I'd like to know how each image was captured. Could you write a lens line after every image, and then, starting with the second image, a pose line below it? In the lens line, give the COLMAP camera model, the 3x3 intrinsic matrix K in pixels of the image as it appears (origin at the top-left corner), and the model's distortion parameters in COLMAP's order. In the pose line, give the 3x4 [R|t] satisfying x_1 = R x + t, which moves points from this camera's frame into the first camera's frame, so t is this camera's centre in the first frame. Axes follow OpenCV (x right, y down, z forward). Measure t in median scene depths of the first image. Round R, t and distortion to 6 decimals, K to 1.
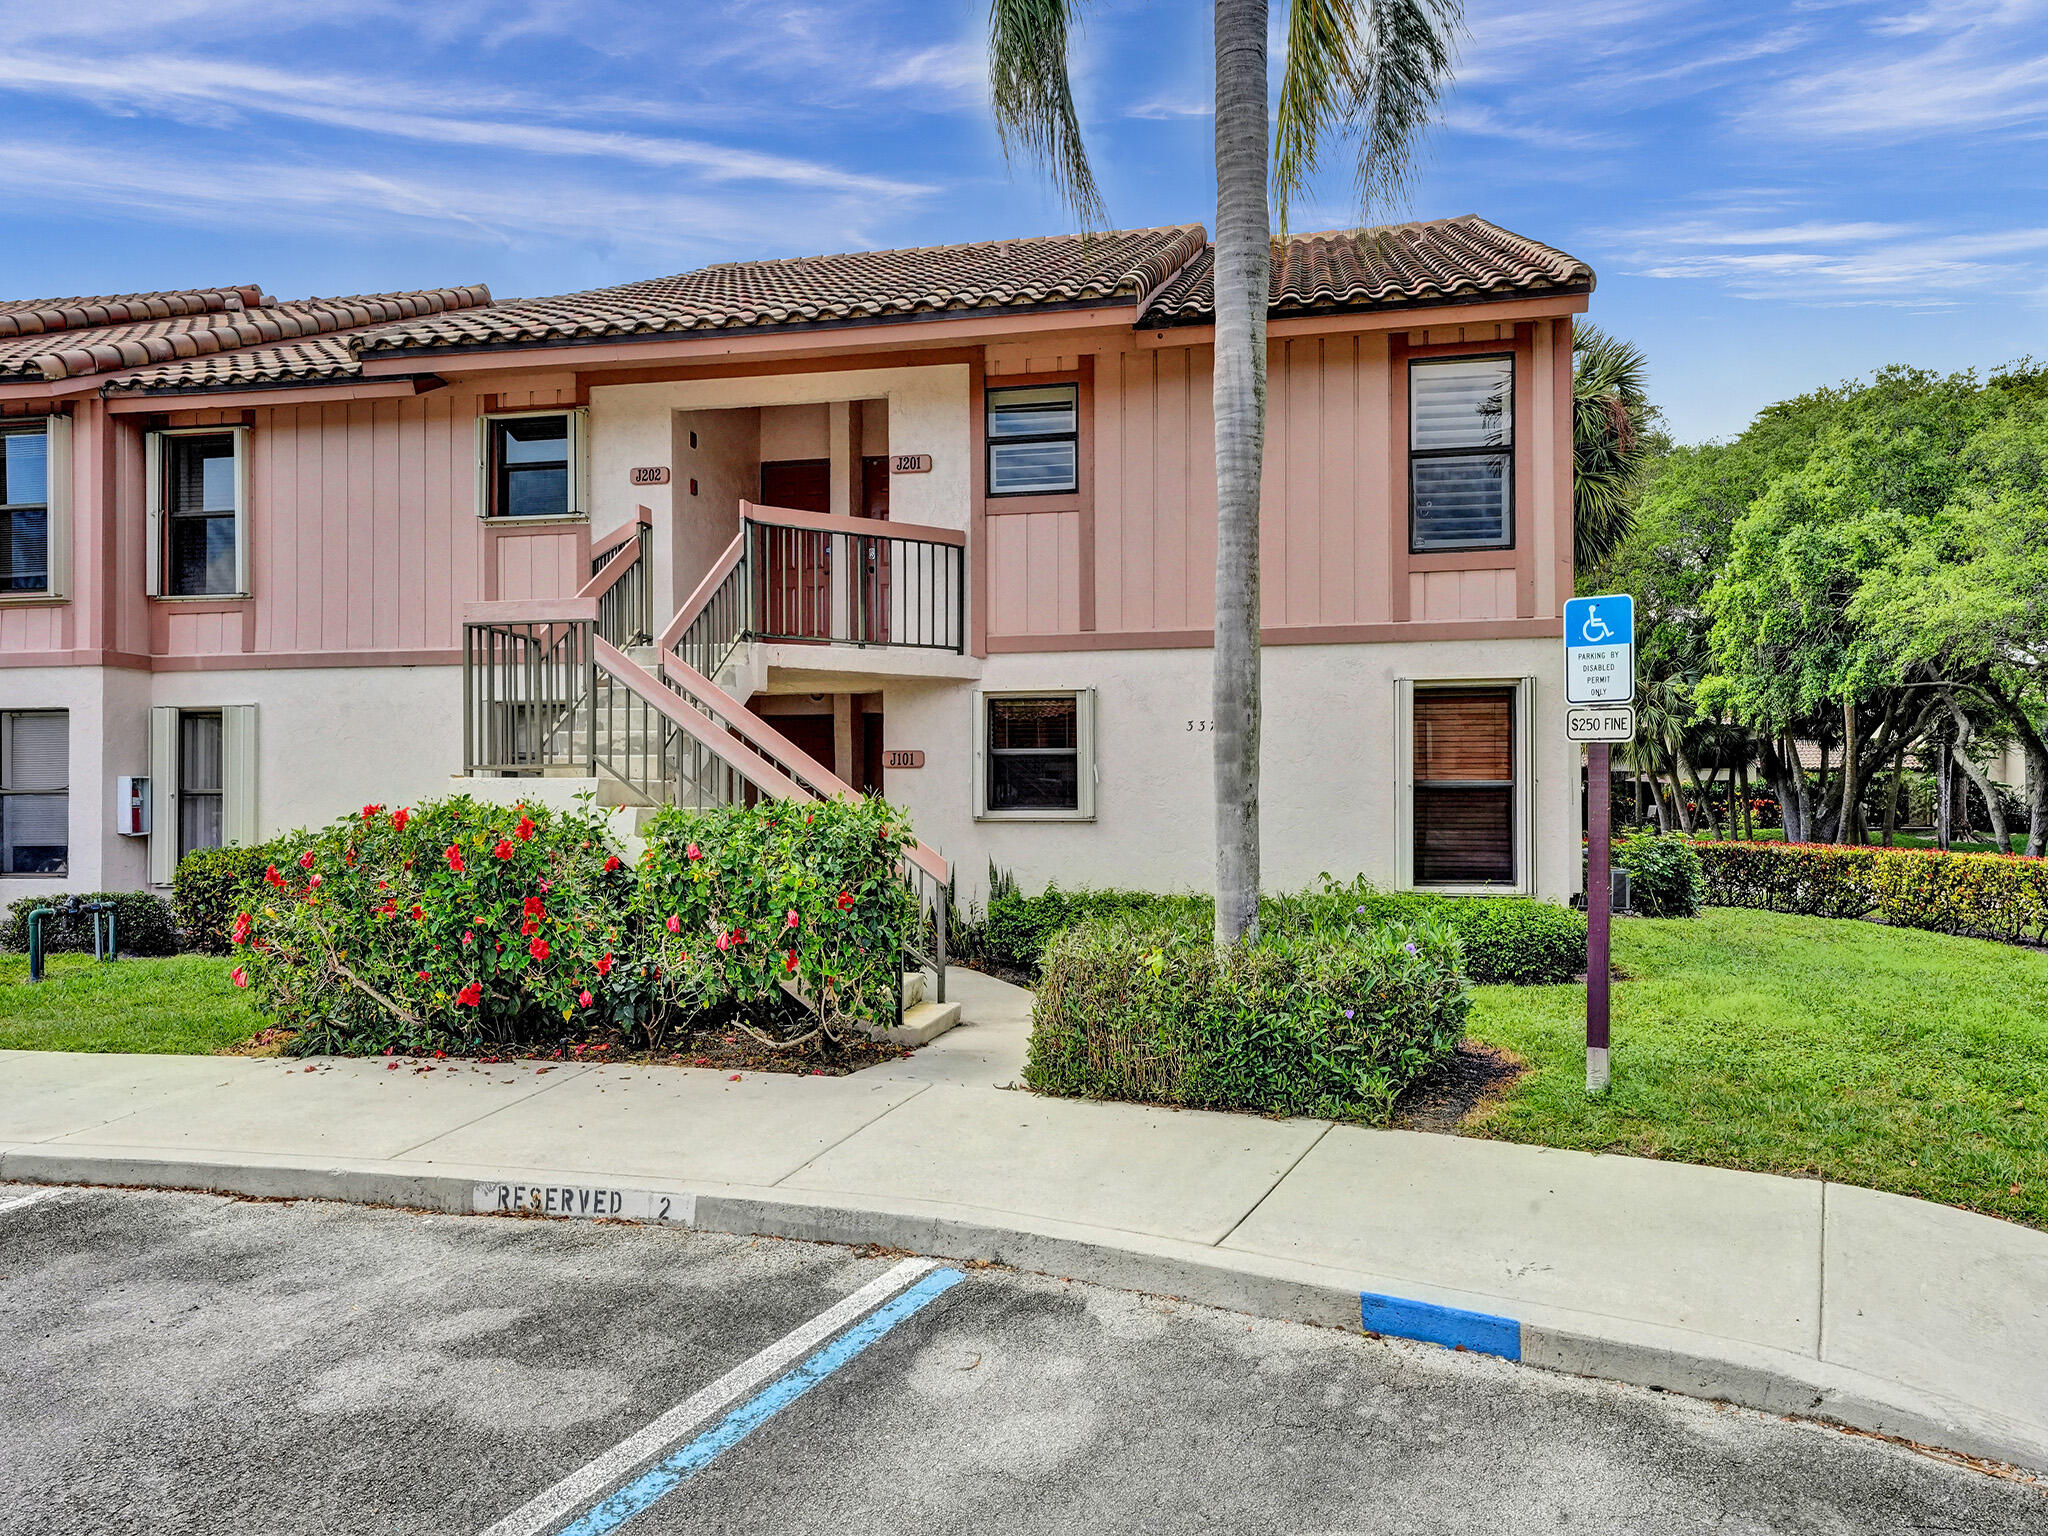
lens RADIAL K [[1357.6, 0, 1079.7], [0, 1357.6, 804.5], [0, 0, 1]] dist [0.020679, 0.005123]
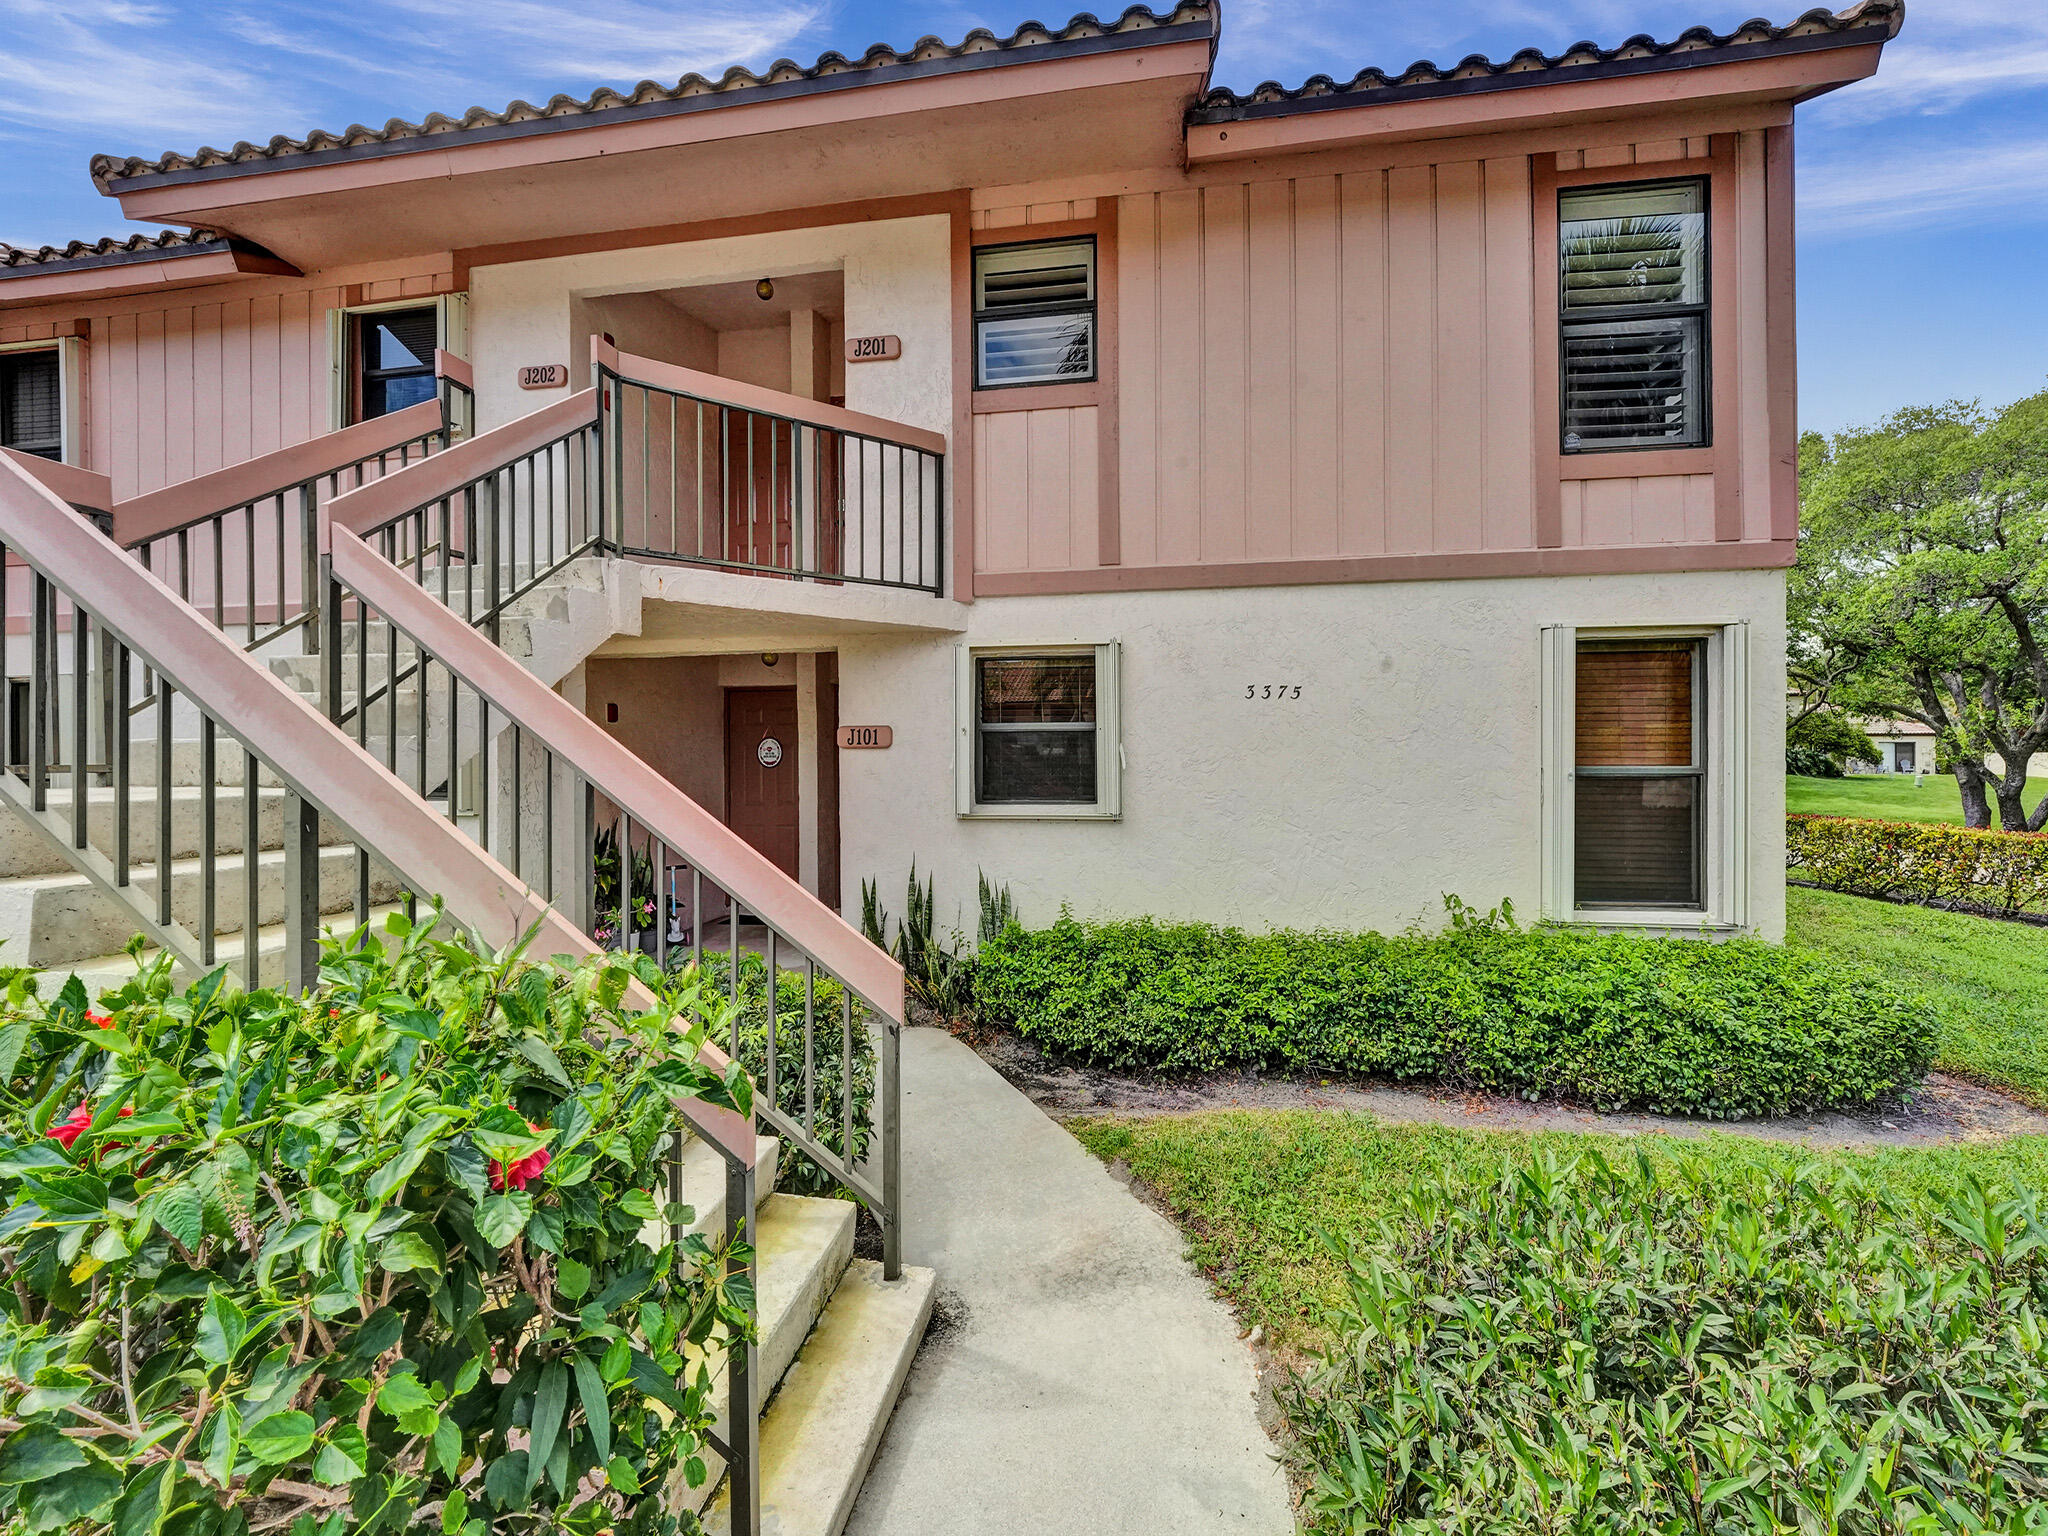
lens RADIAL K [[831.2, 0, 1042.6], [0, 831.2, 766.7], [0, 0, 1]] dist [-0.027132, 0.003379]
pose [[0.999561, -0.002872, 0.029484, -0.044773], [0.002531, 0.999930, 0.011586, -0.022532], [-0.029515, -0.011507, 0.999498, 0.544067]]
